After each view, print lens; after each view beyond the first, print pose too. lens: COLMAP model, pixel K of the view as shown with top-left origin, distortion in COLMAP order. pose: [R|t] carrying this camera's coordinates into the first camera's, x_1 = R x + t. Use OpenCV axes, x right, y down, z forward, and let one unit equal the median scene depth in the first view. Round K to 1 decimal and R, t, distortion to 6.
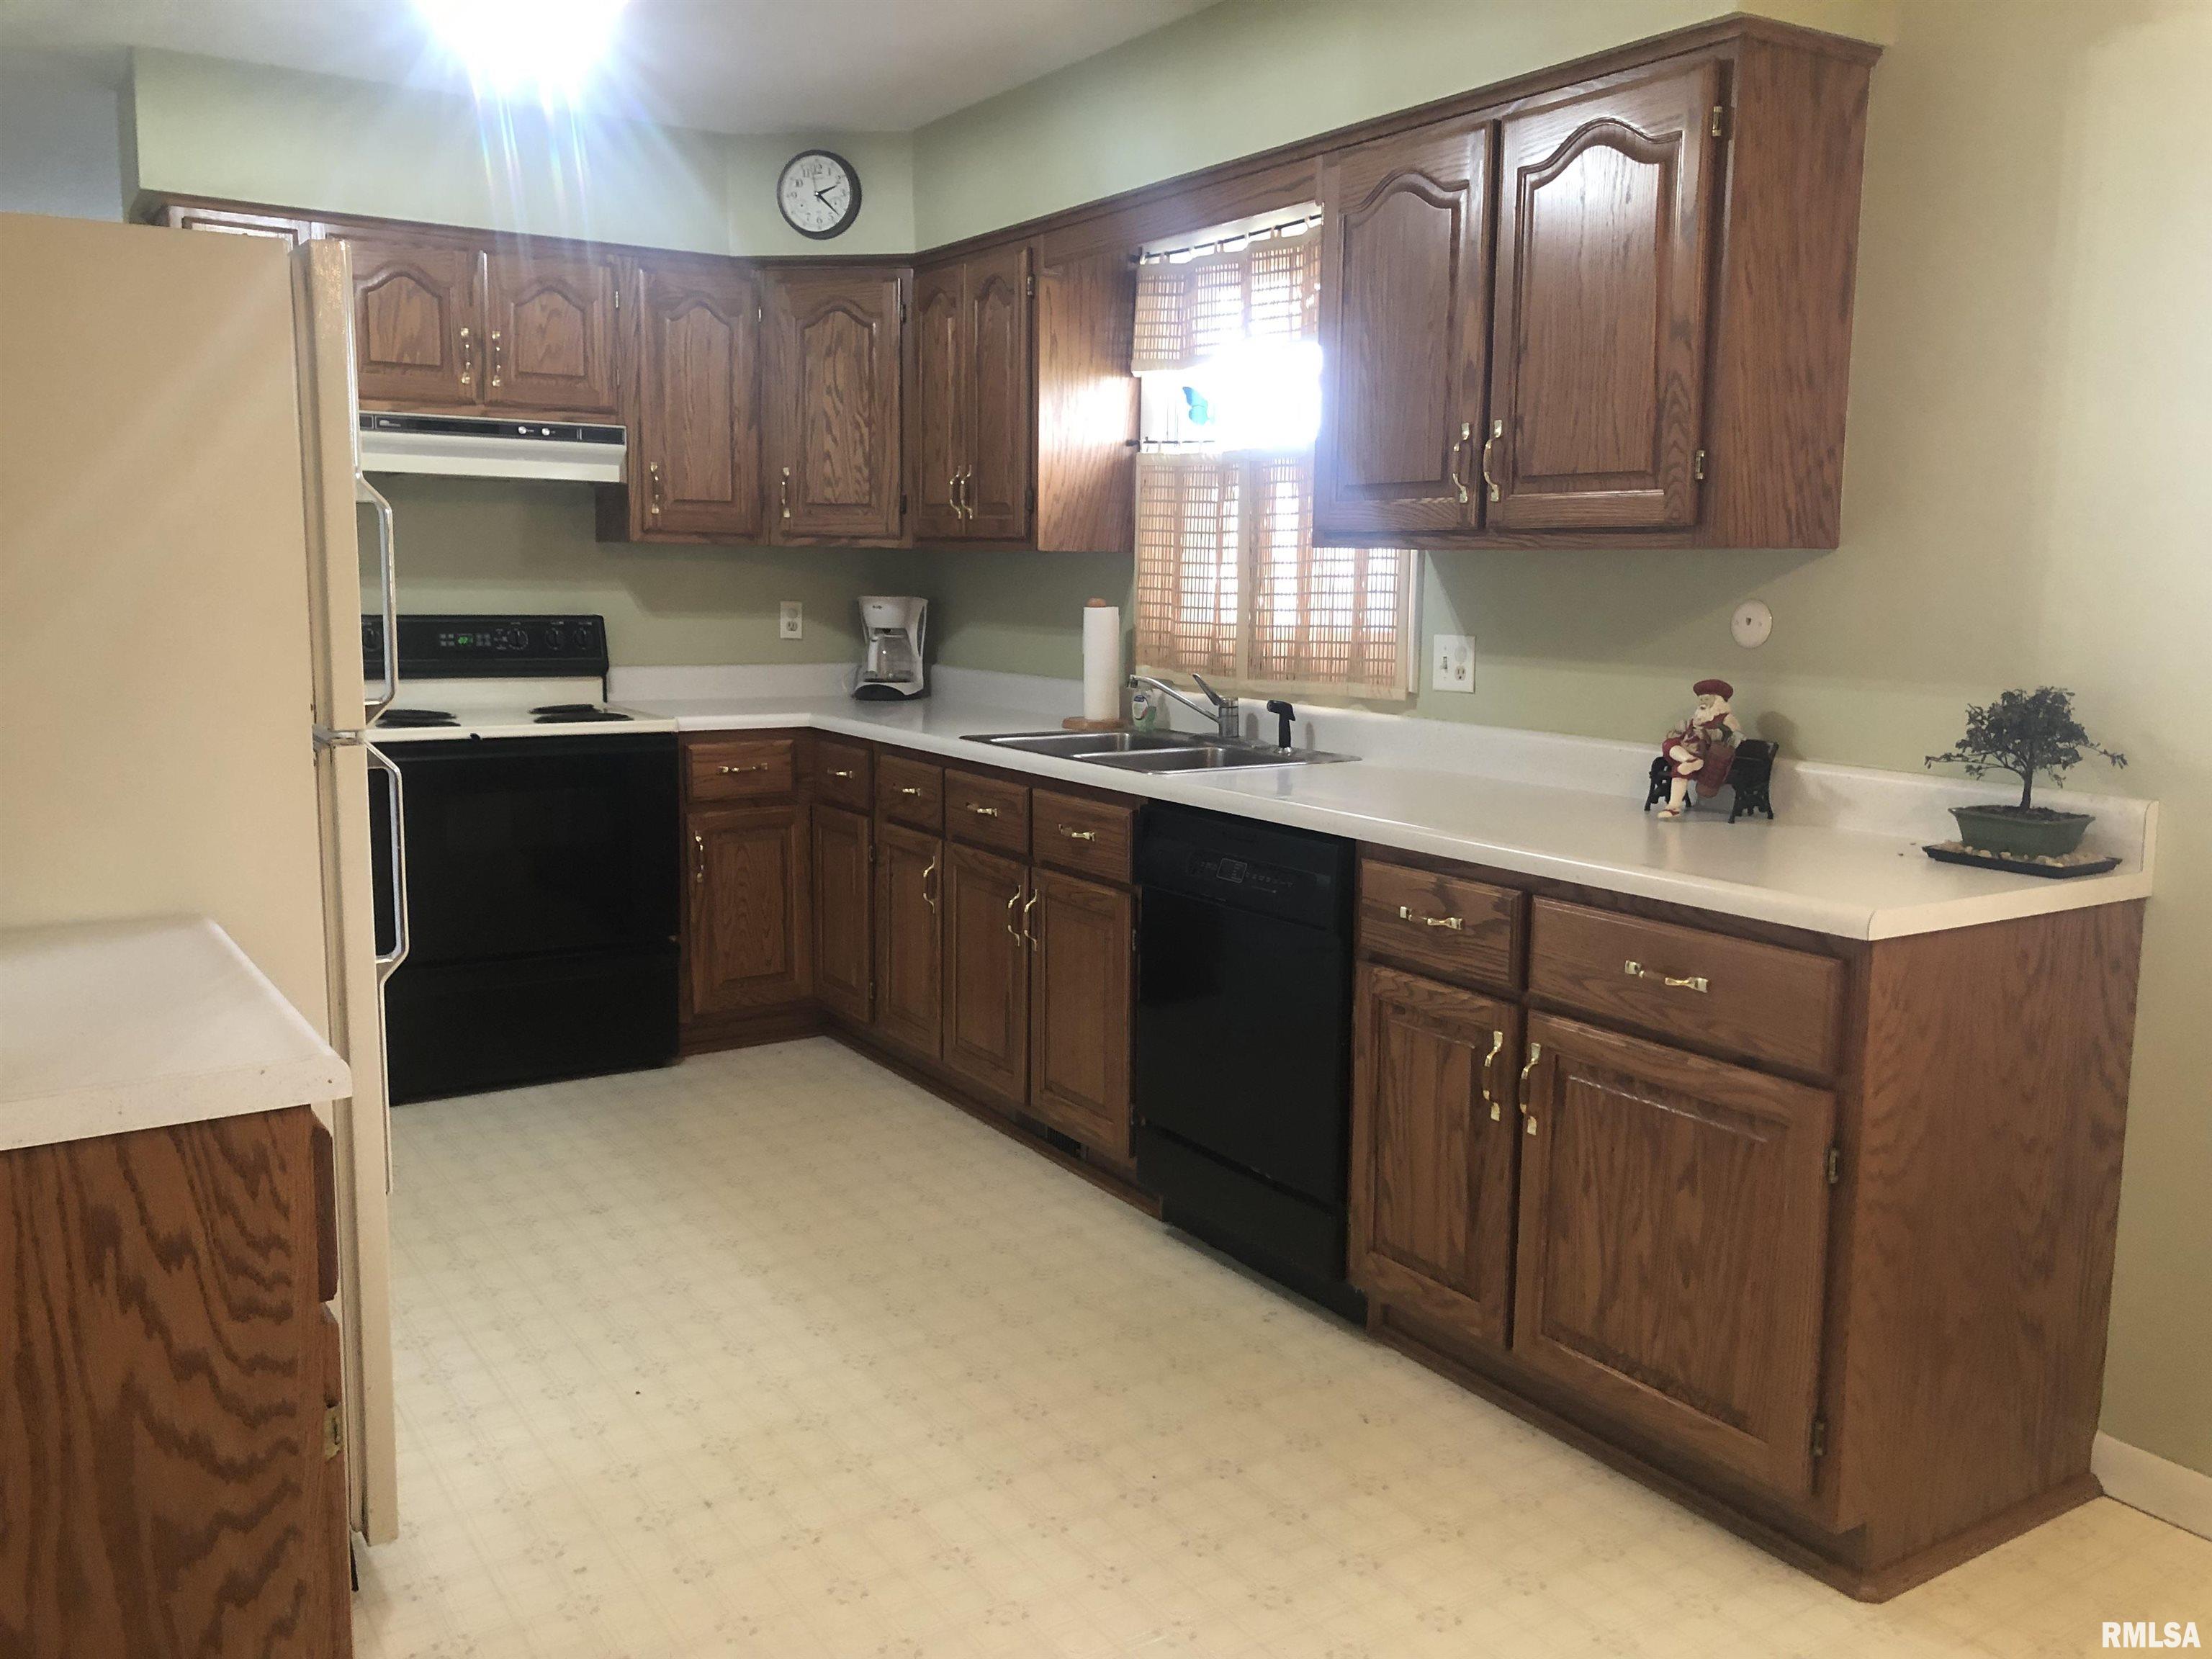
lens RADIAL K [[1816.9, 0, 1111.0], [0, 1816.9, 829.7], [0, 0, 1]] dist [0.038203, -0.040150]
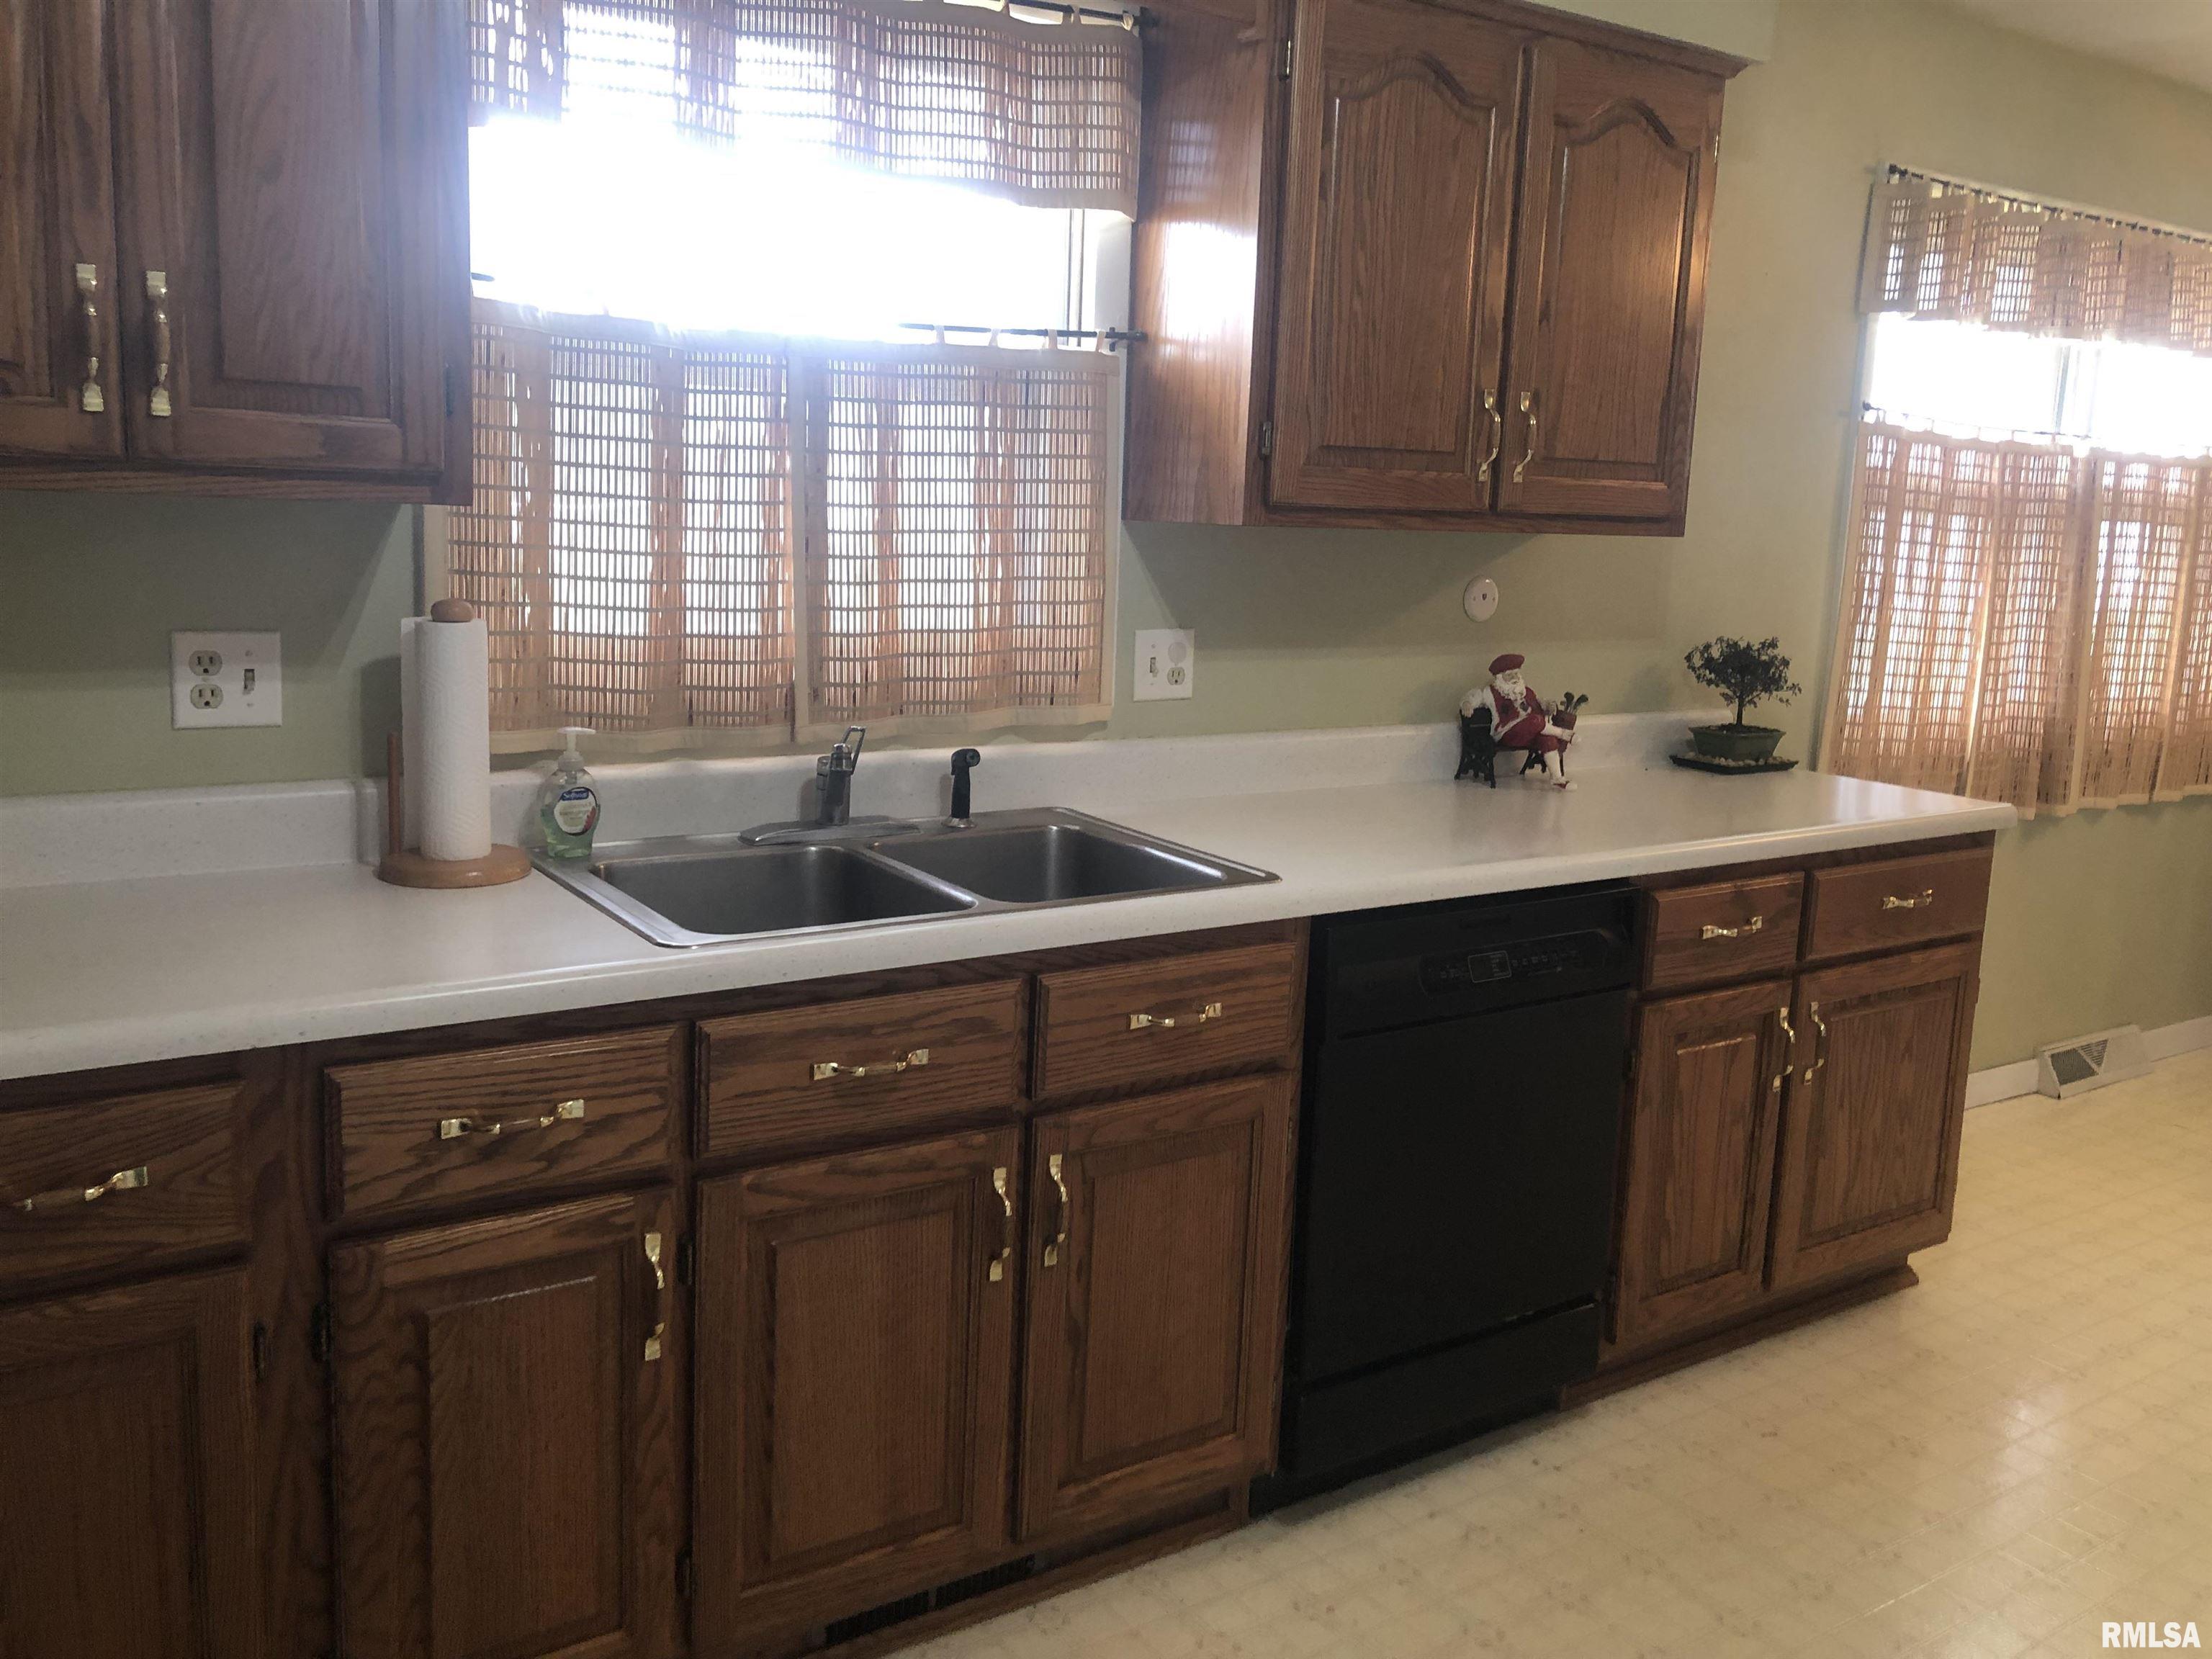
lens RADIAL K [[1816.9, 0, 1109.1], [0, 1816.9, 815.1], [0, 0, 1]] dist [0.038203, -0.040150]
pose [[-0.017945, -0.190642, 0.981496, -0.672425], [0.106630, 0.975690, 0.191464, -0.204623], [-0.994137, 0.108093, 0.002820, 1.163314]]
